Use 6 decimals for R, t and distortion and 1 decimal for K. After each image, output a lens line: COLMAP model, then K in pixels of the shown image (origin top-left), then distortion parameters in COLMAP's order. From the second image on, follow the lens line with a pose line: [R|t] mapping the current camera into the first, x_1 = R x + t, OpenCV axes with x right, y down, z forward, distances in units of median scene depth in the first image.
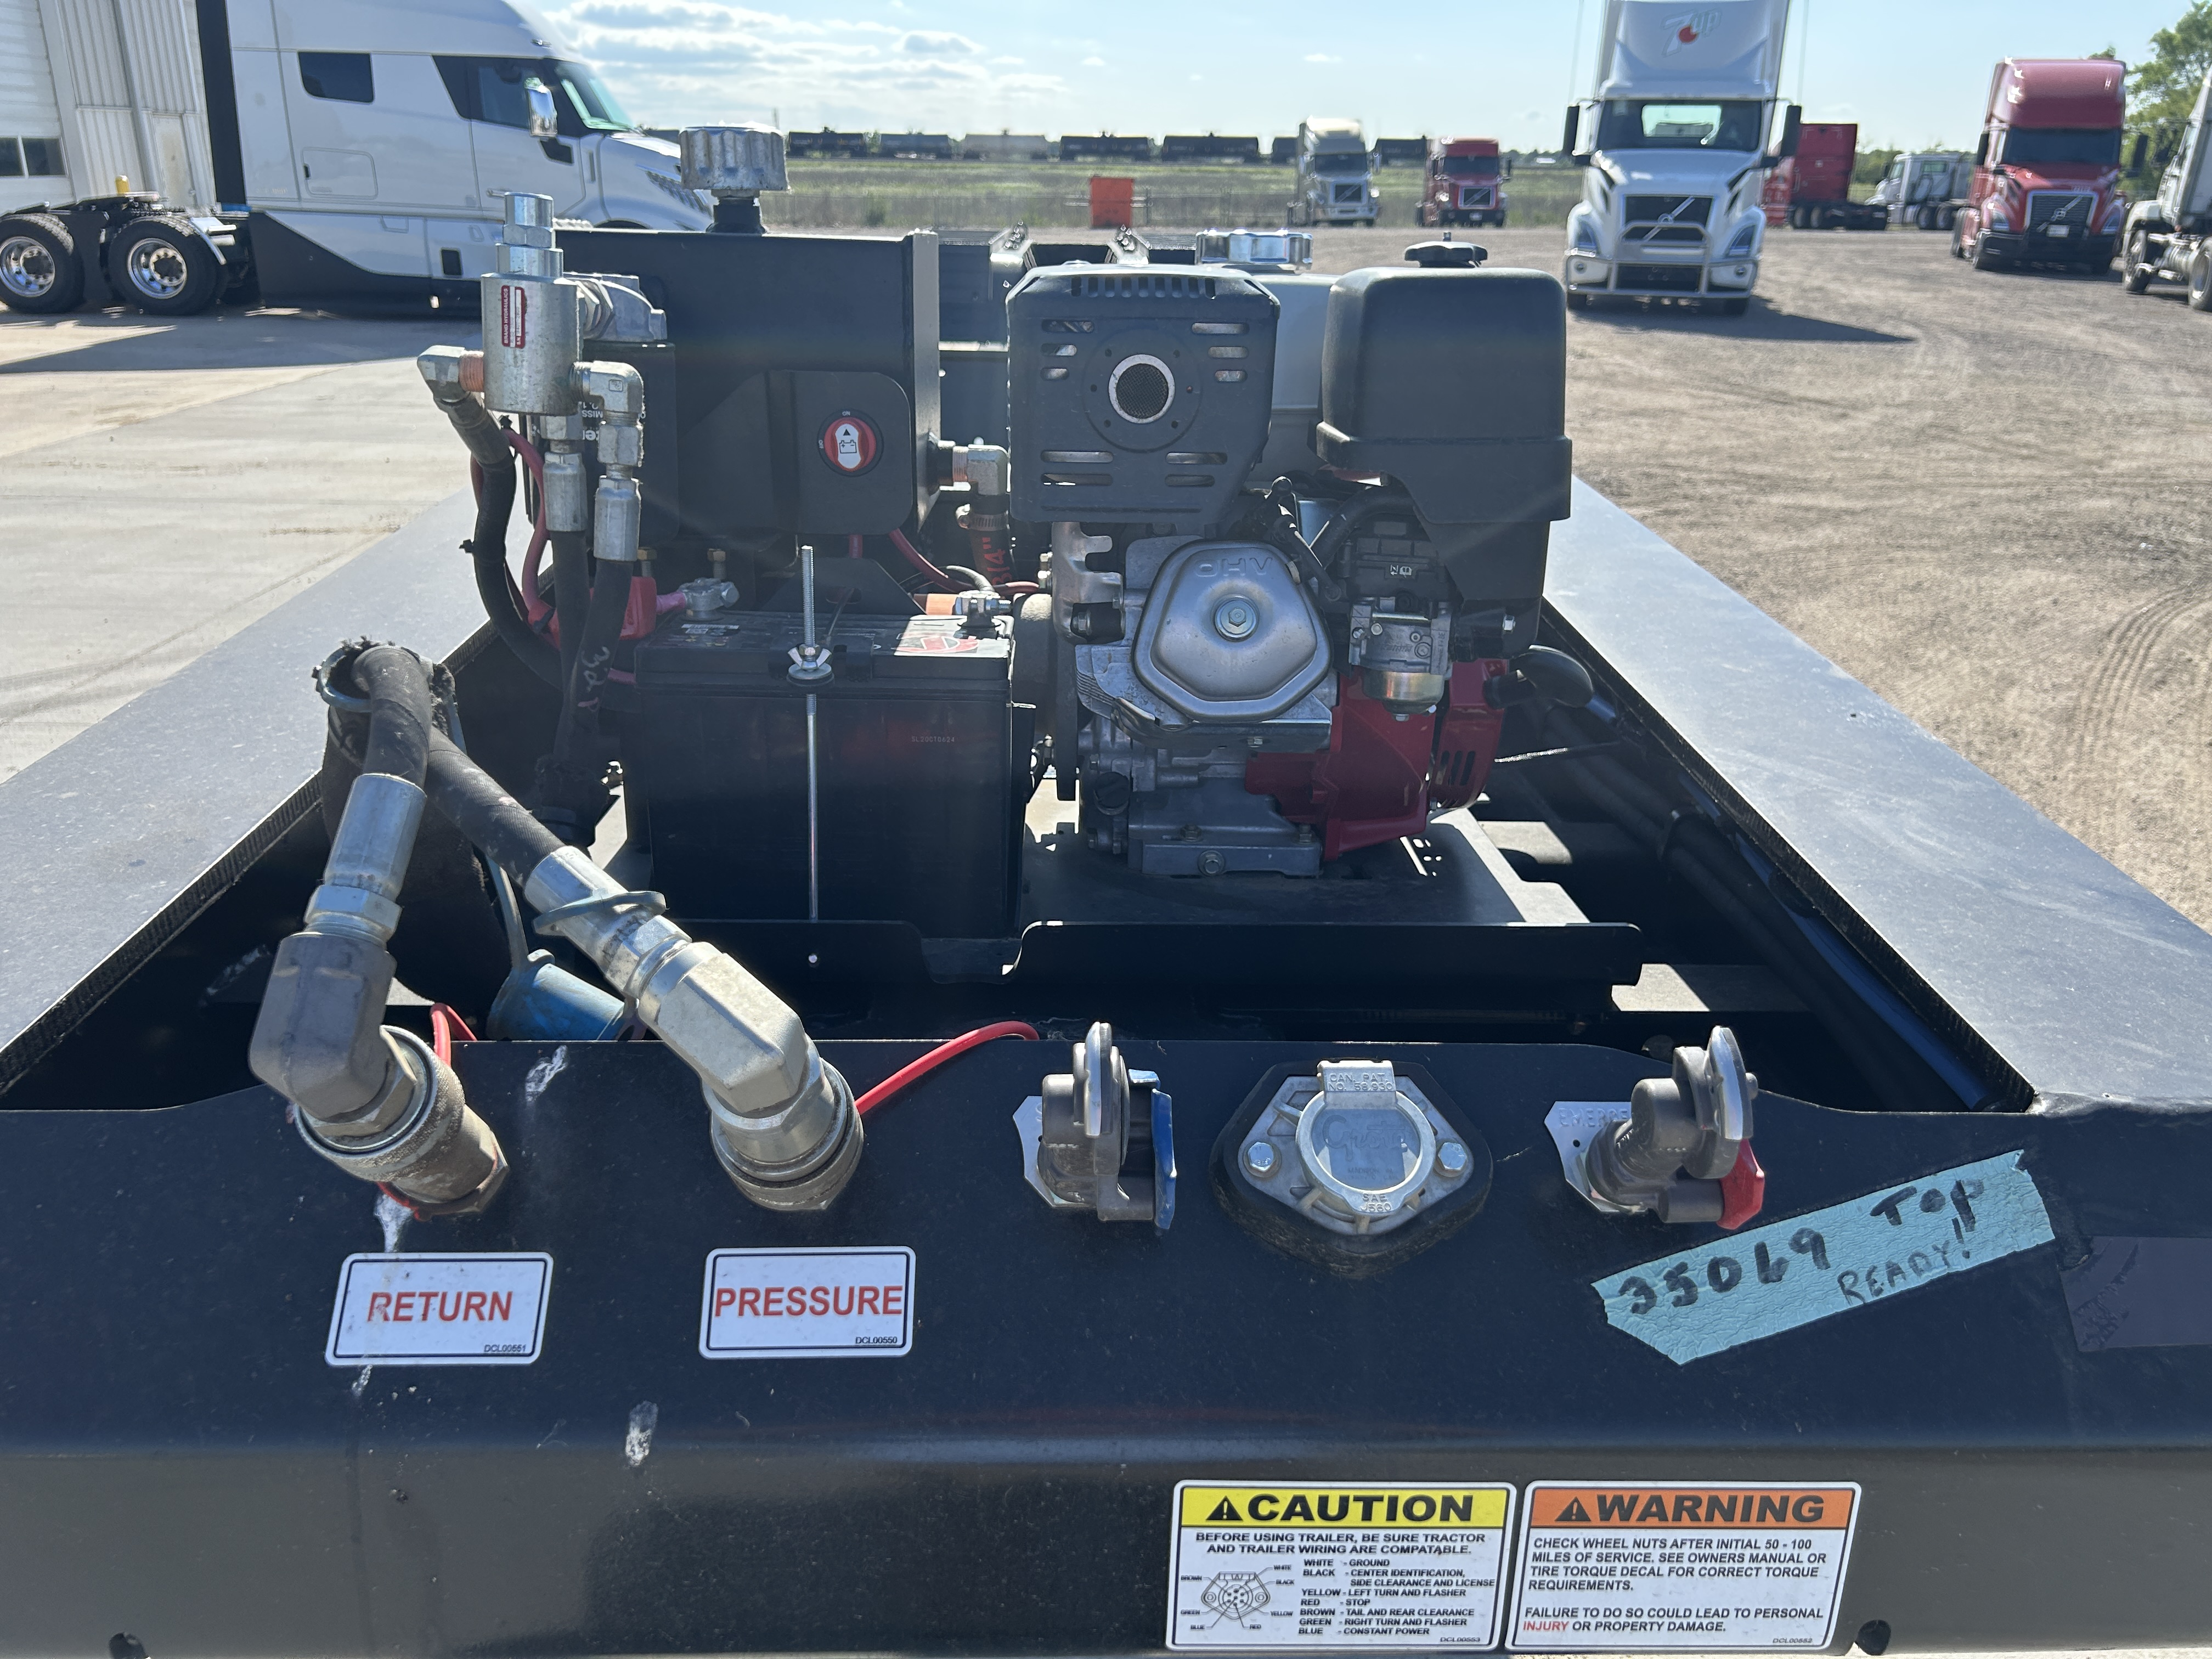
lens RADIAL K [[1656.7, 0, 1092.5], [0, 1656.7, 871.7], [0, 0, 1]] dist [0.048906, -0.054275]
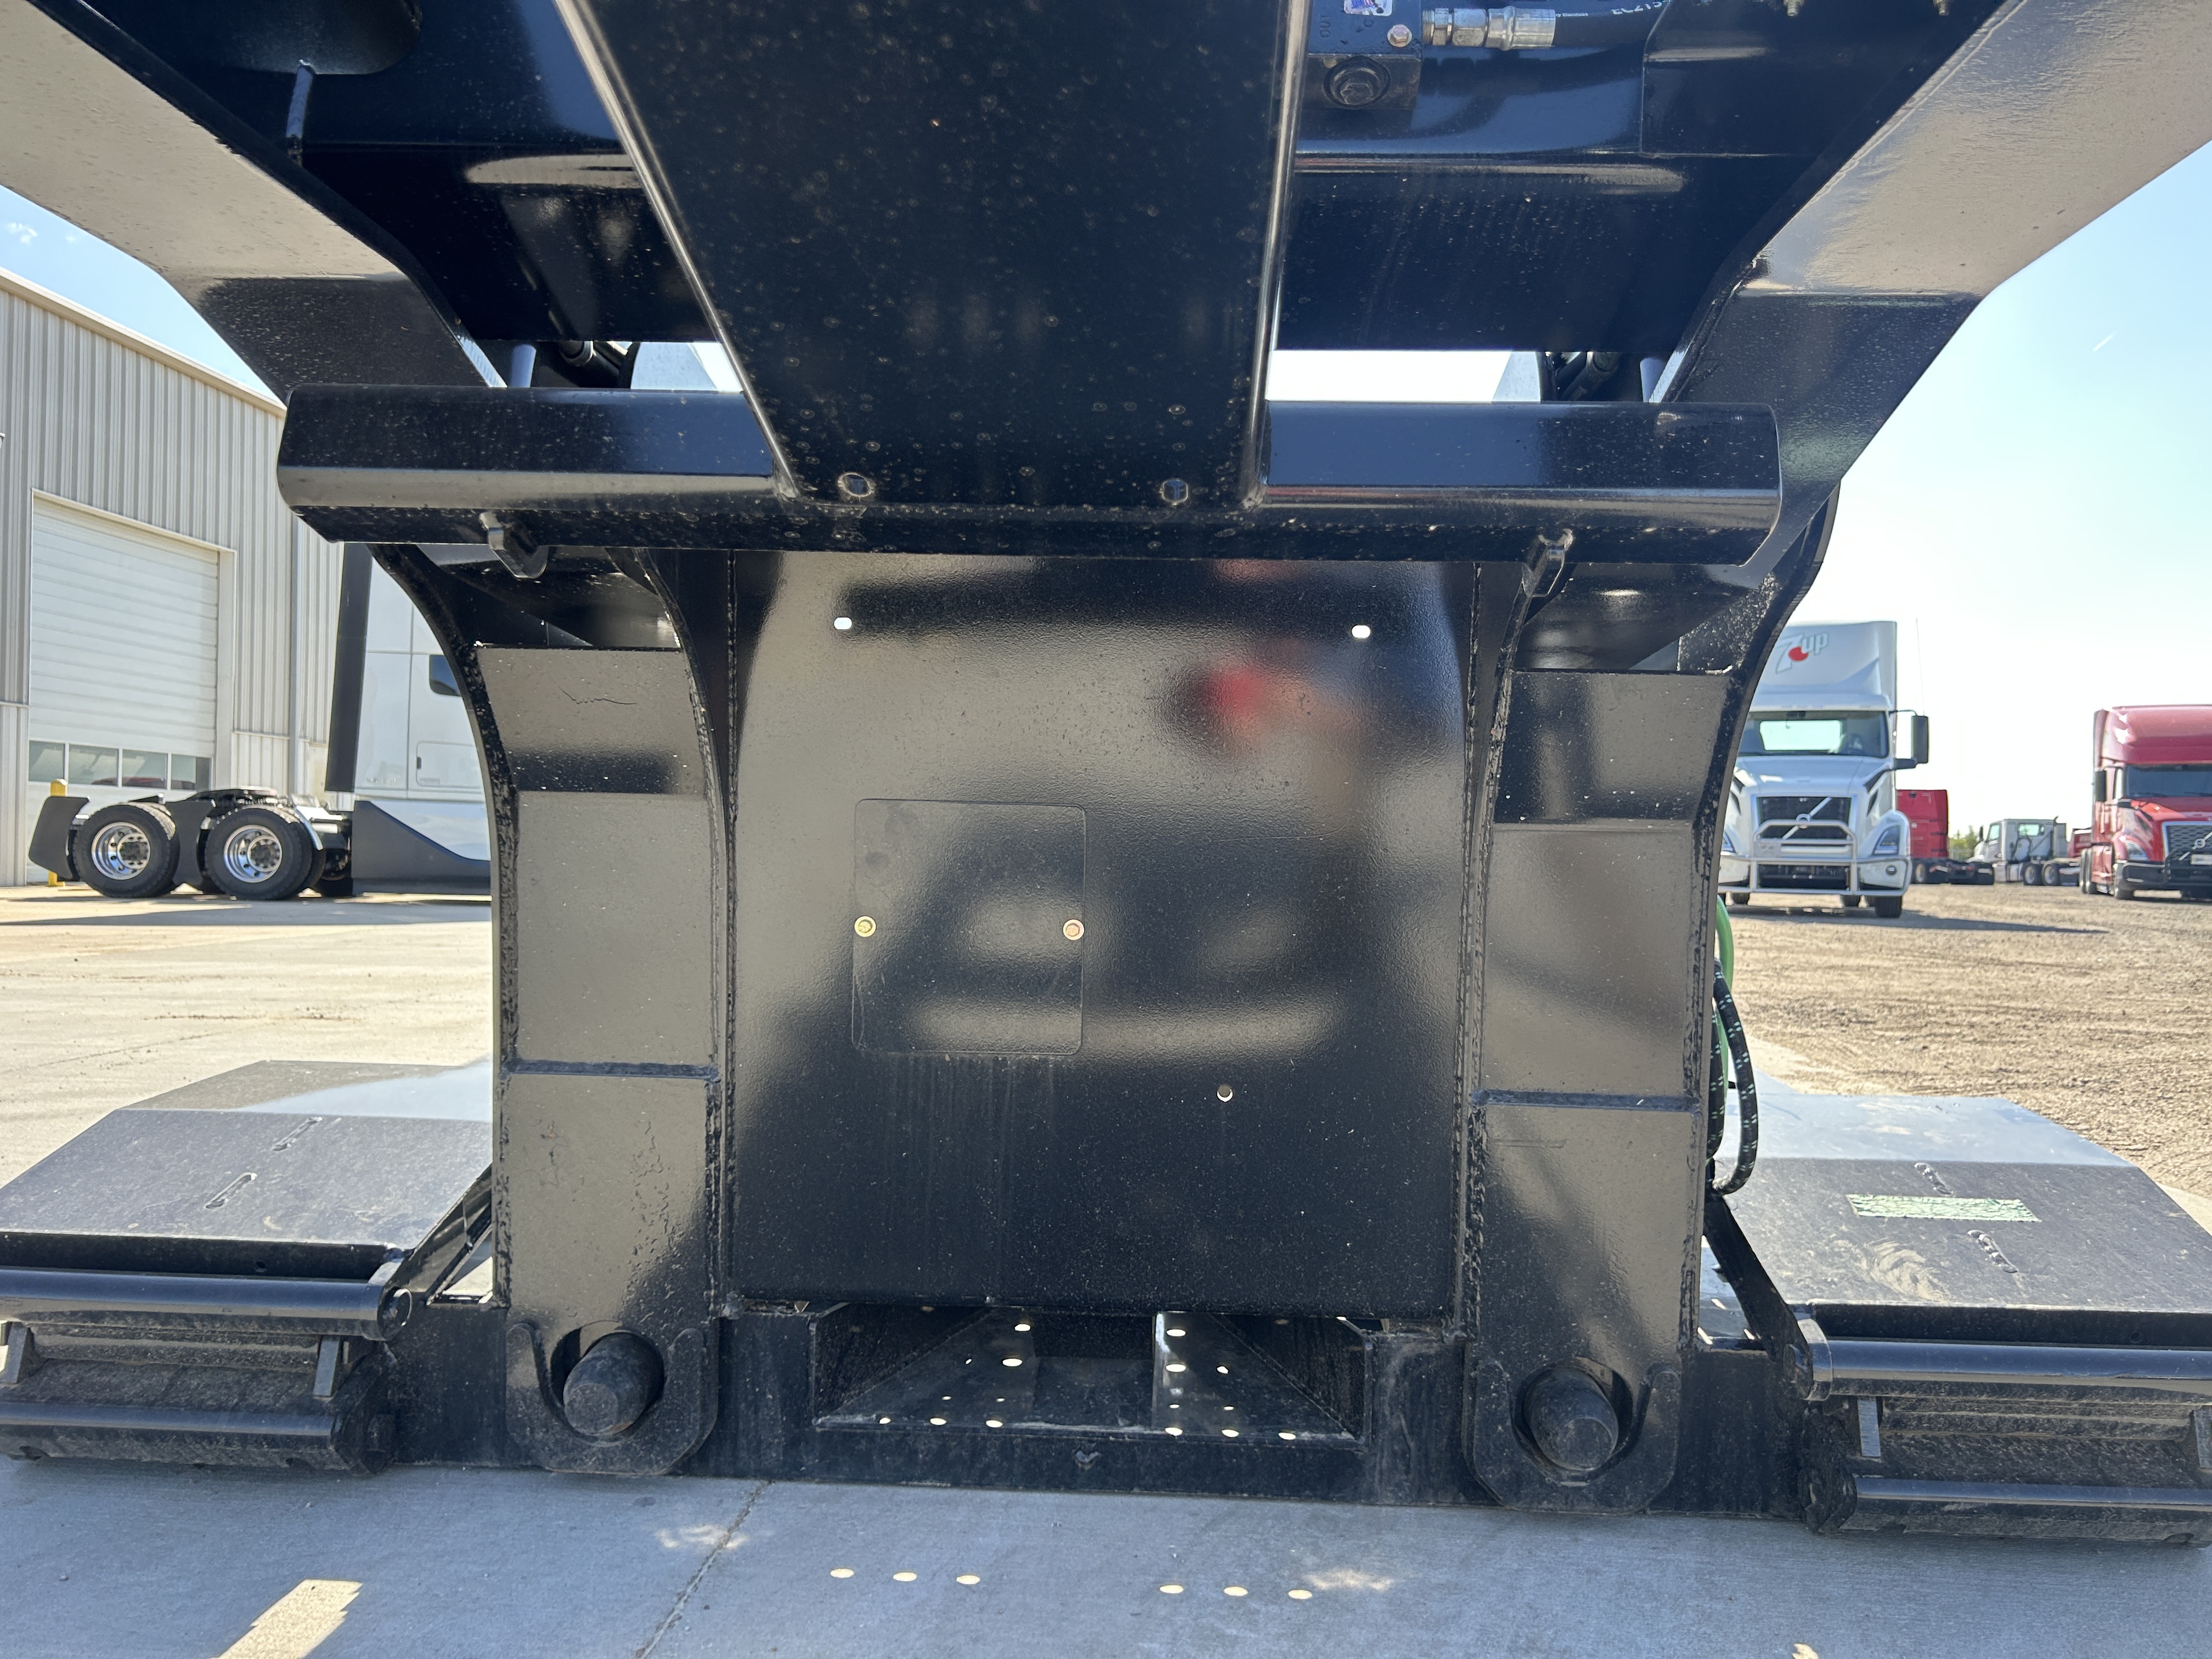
lens RADIAL K [[1656.7, 0, 1126.7], [0, 1656.7, 842.7], [0, 0, 1]] dist [0.048906, -0.054275]
pose [[0.998827, 0.004963, -0.048167, 0.002410], [-0.023637, 0.918139, -0.395553, 0.014436], [0.042261, 0.396228, 0.917179, 0.163861]]
